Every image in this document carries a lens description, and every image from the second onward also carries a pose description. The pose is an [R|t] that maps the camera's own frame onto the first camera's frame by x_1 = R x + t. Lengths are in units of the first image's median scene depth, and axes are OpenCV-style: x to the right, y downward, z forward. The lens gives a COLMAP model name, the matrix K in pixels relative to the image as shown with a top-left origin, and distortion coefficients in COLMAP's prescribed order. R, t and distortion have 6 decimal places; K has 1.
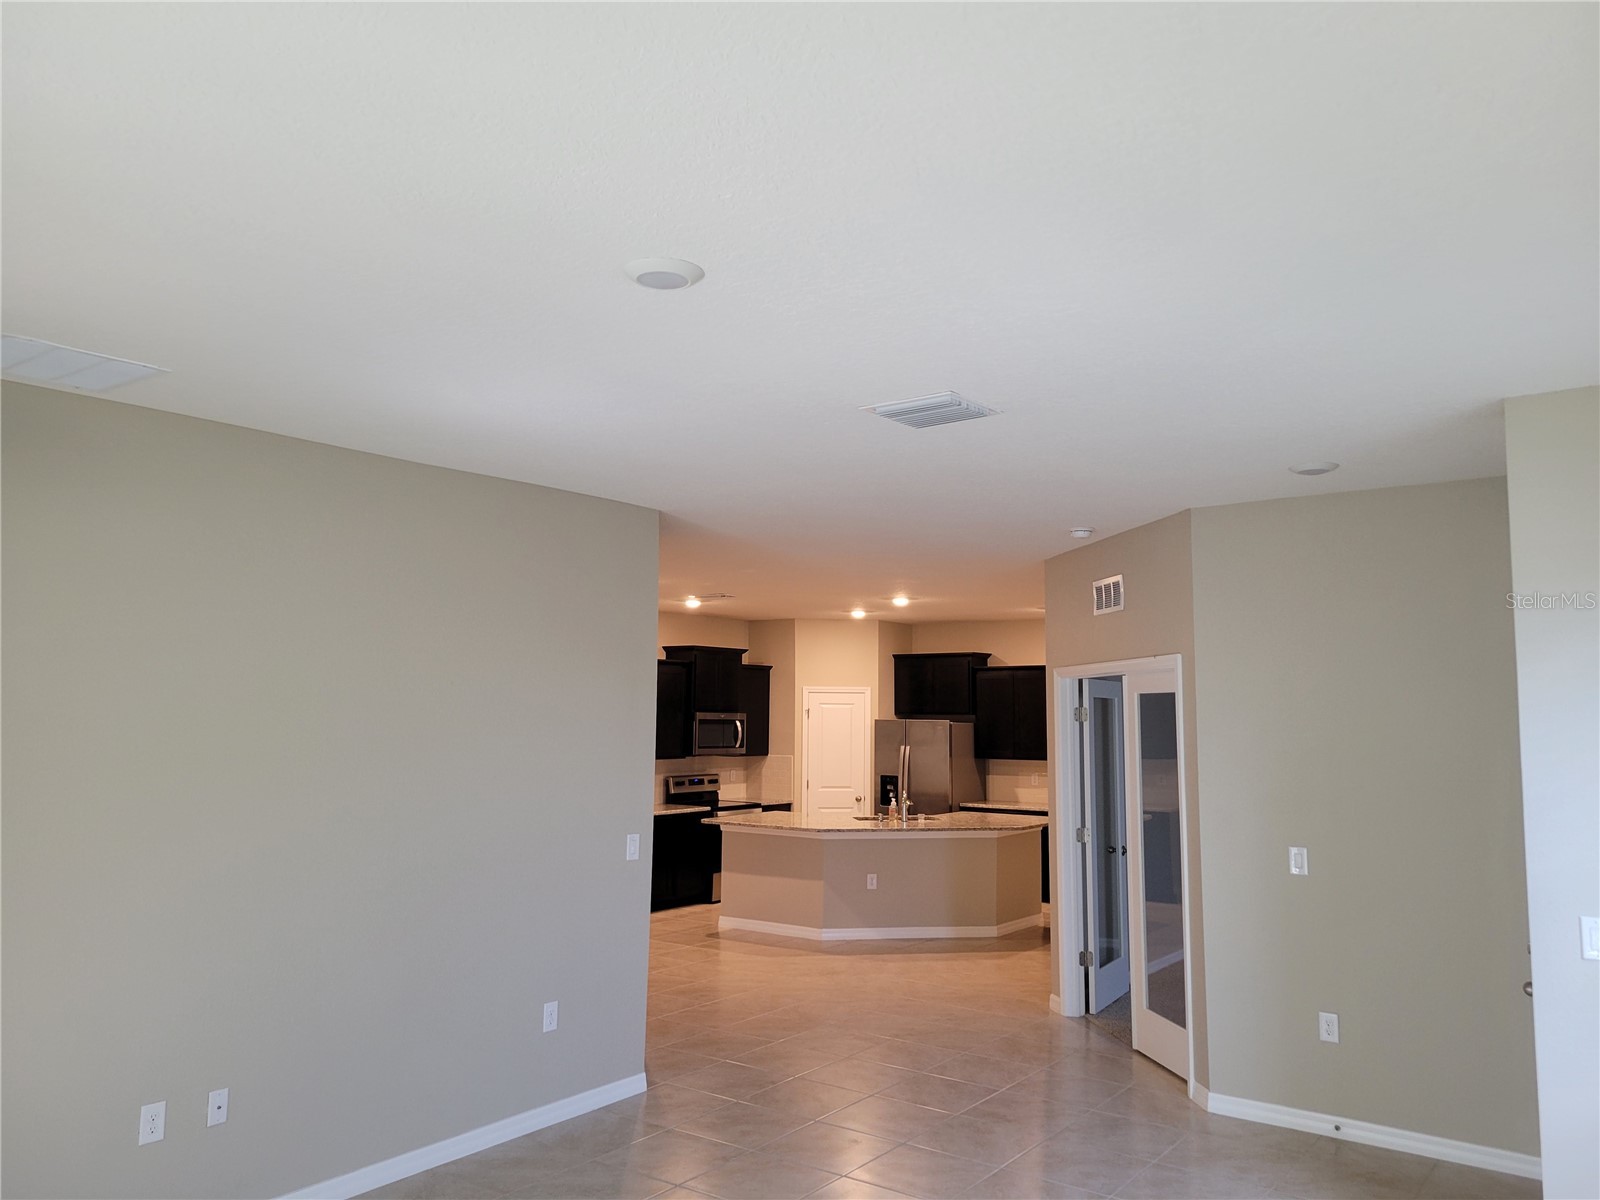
lens RADIAL K [[1212.3, 0, 797.7], [0, 1212.3, 585.7], [0, 0, 1]] dist [0.033312, -0.012306]
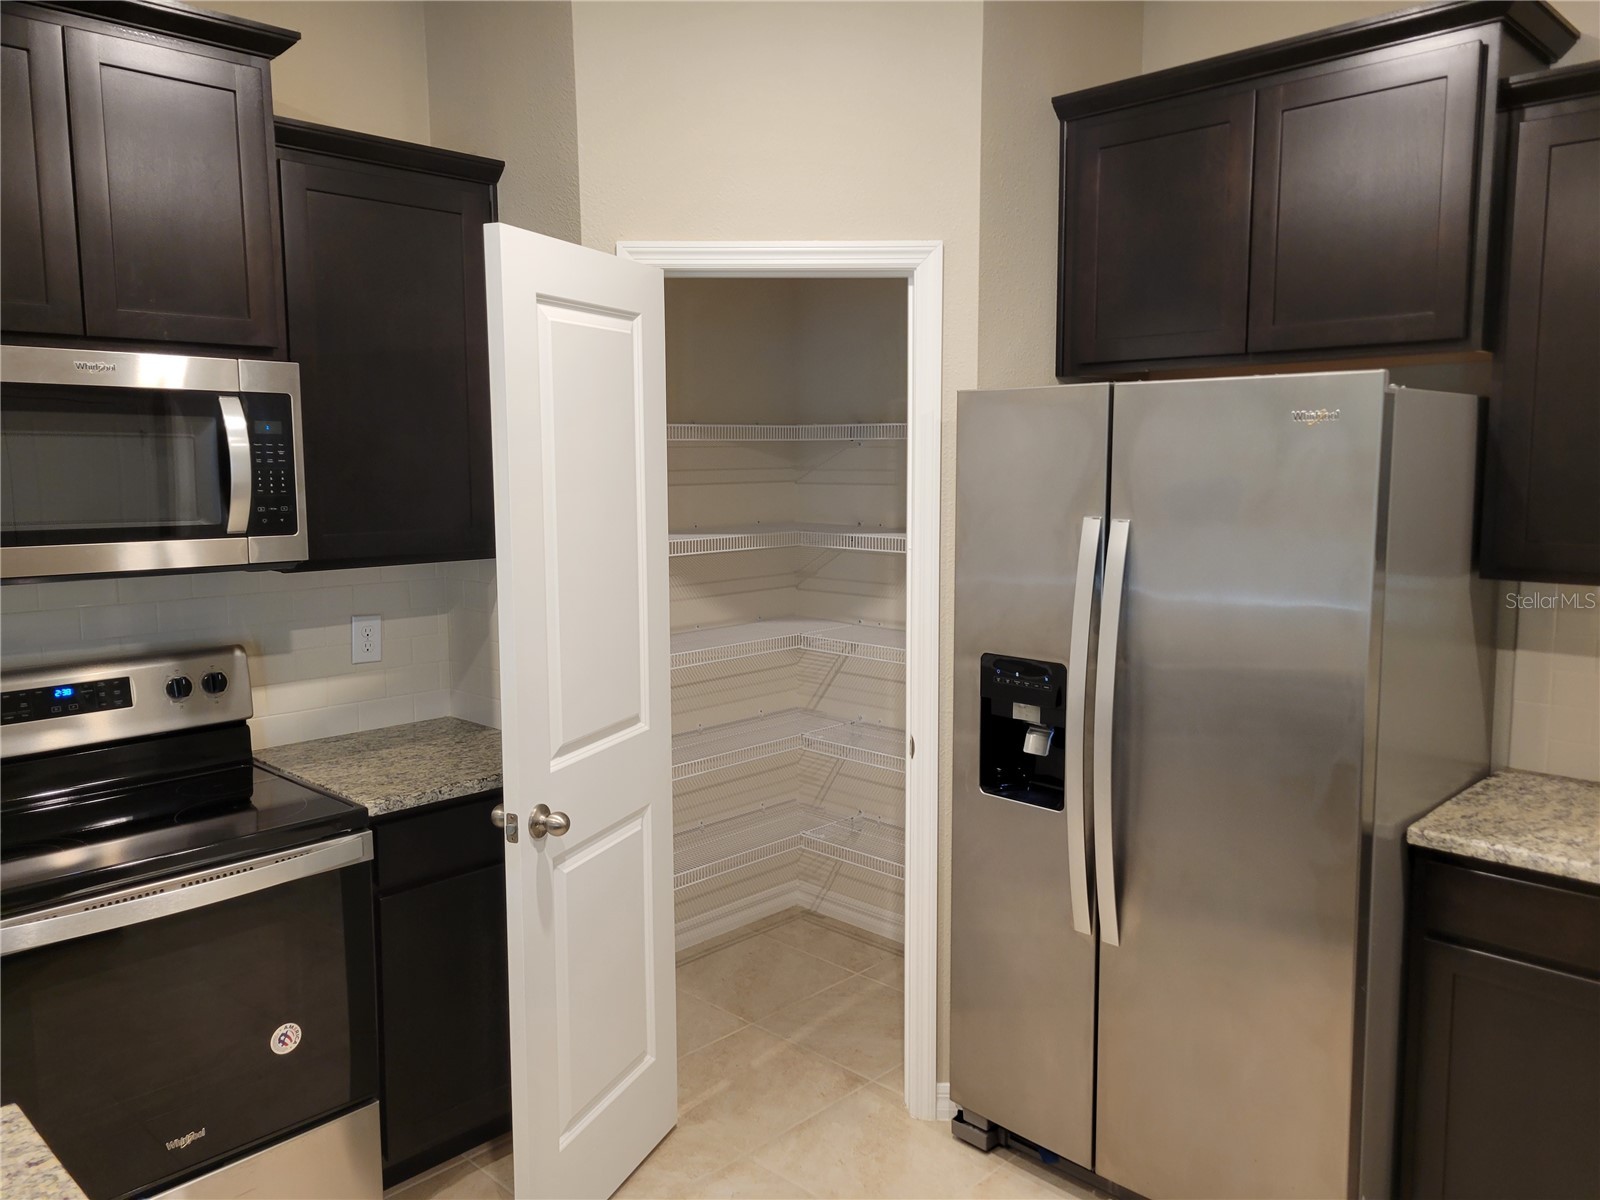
lens RADIAL K [[1212.3, 0, 797.7], [0, 1212.3, 585.7], [0, 0, 1]] dist [0.033312, -0.012306]
pose [[0.989866, 0.002754, -0.141975, 0.067163], [0.027351, 0.977392, 0.209657, 0.100339], [0.139343, -0.211416, 0.967412, 0.801121]]
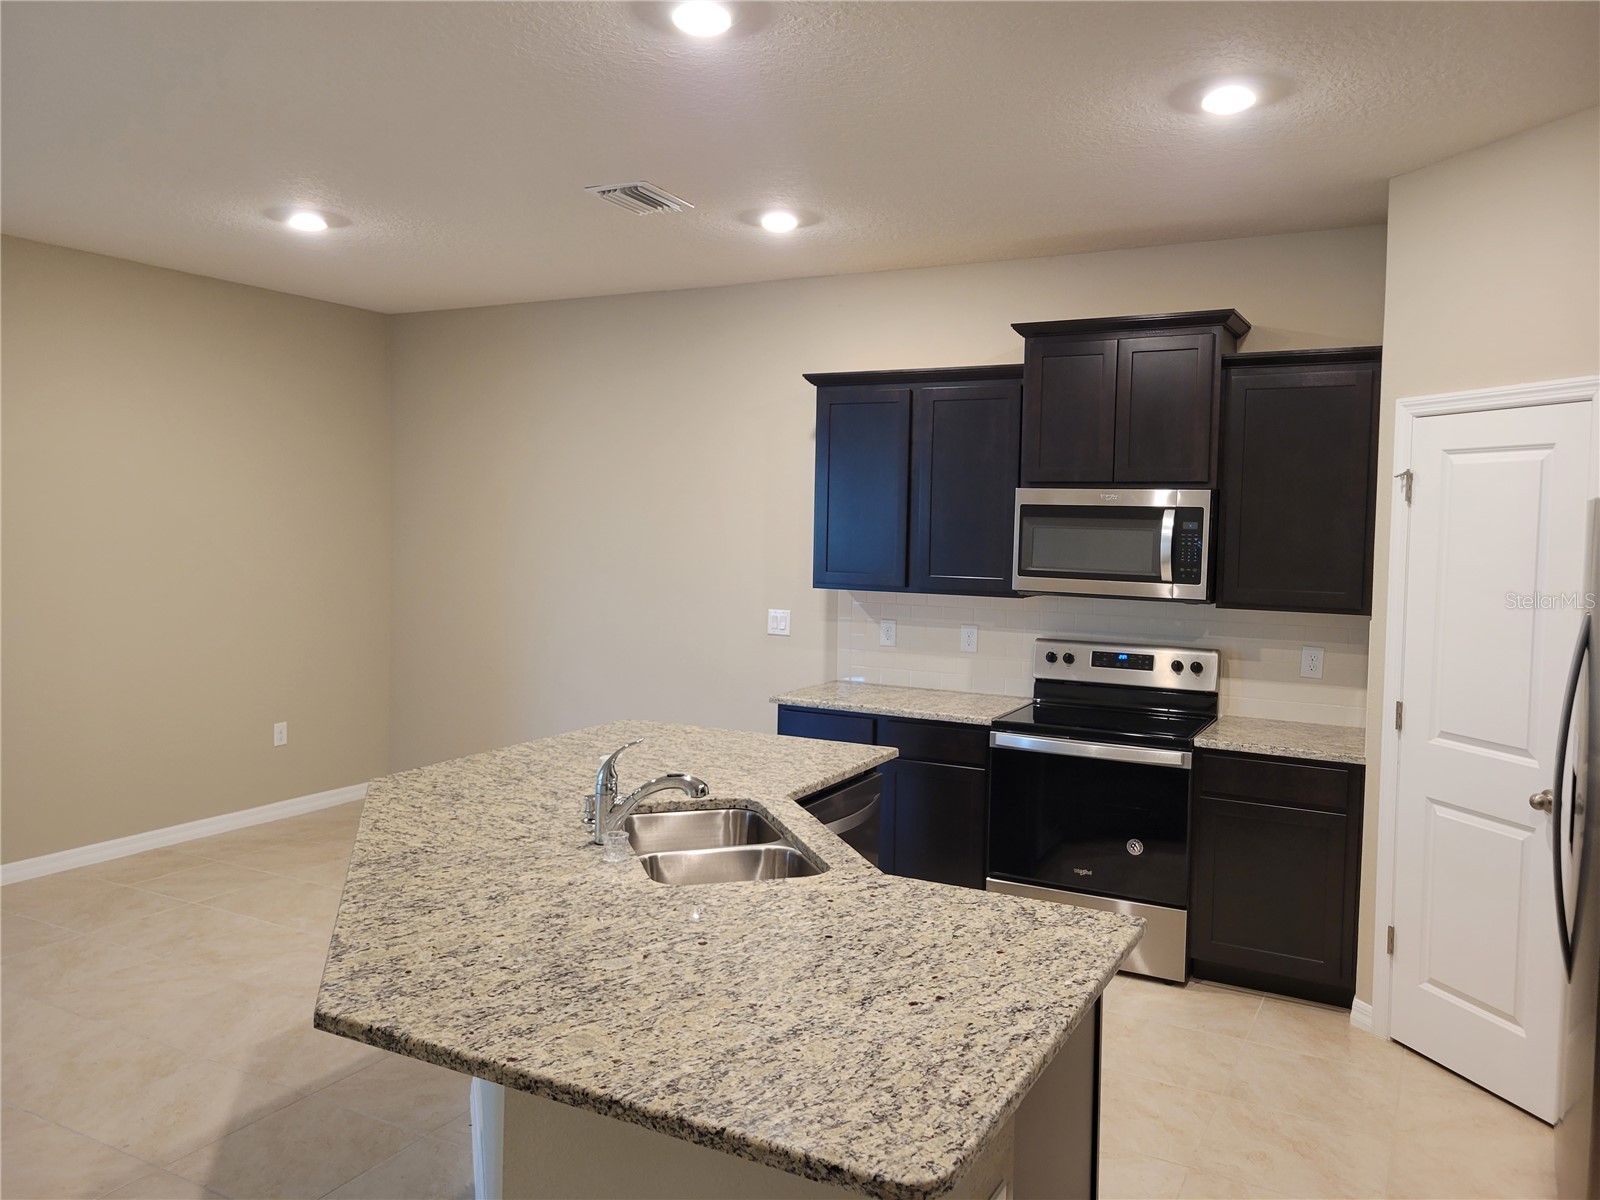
lens RADIAL K [[1212.3, 0, 797.7], [0, 1212.3, 585.7], [0, 0, 1]] dist [0.033312, -0.012306]
pose [[0.118504, 0.046687, -0.991855, 0.302307], [0.085310, 0.994722, 0.057014, 0.101579], [0.989282, -0.091372, 0.113896, 0.827452]]
